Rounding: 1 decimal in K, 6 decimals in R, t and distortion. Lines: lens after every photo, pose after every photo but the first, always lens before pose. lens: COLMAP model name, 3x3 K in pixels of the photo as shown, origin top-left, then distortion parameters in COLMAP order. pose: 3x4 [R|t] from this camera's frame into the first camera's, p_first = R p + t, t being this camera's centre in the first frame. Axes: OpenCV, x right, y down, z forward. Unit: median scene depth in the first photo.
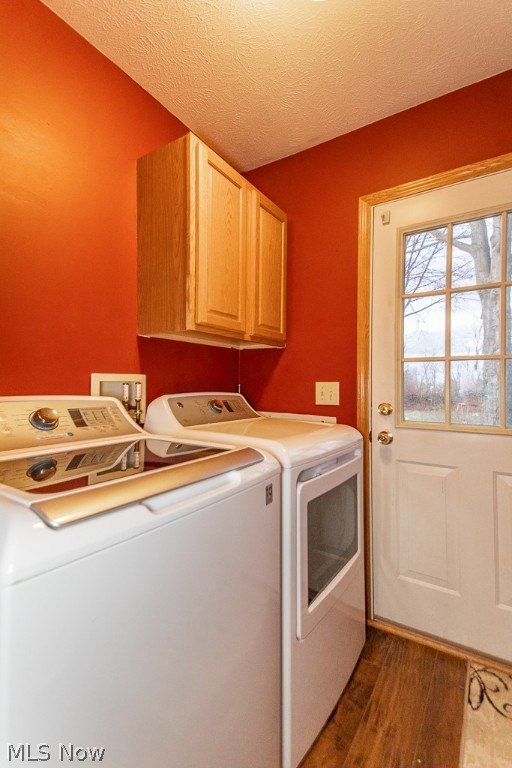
lens RADIAL K [[350.4, 0, 255.5], [0, 350.4, 382.0], [0, 0, 1]] dist [0.059556, -0.019388]
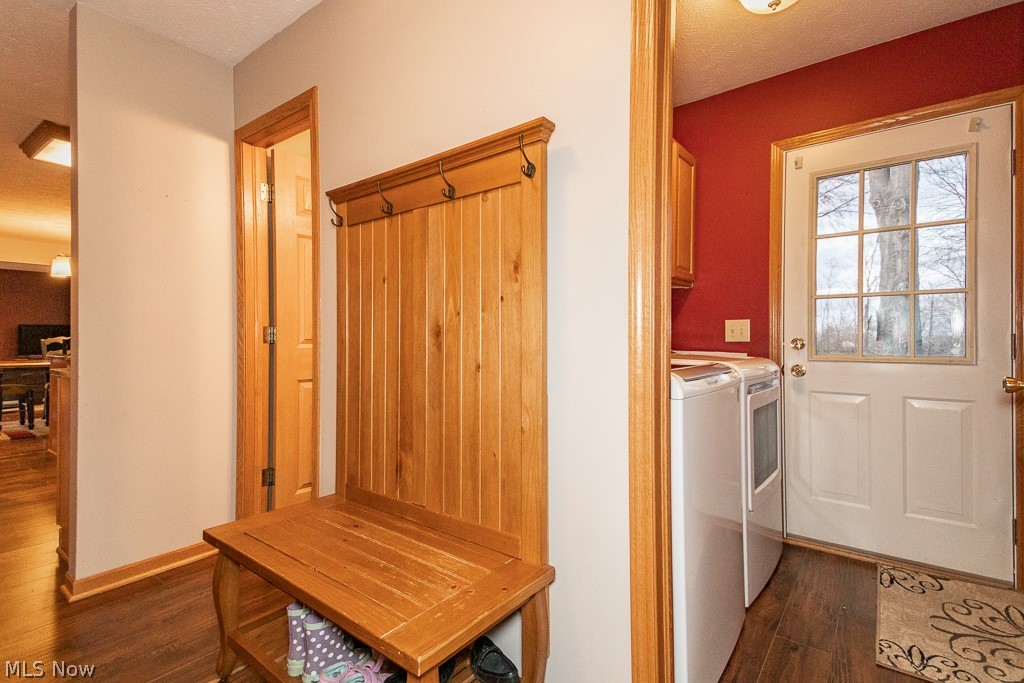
lens RADIAL K [[467.2, 0, 557.5], [0, 467.2, 343.2], [0, 0, 1]] dist [0.059556, -0.019388]
pose [[0.999577, -0.013690, -0.025648, -0.328094], [0.014245, 0.999665, 0.021597, 0.035113], [0.025344, -0.021953, 0.999438, -0.455300]]
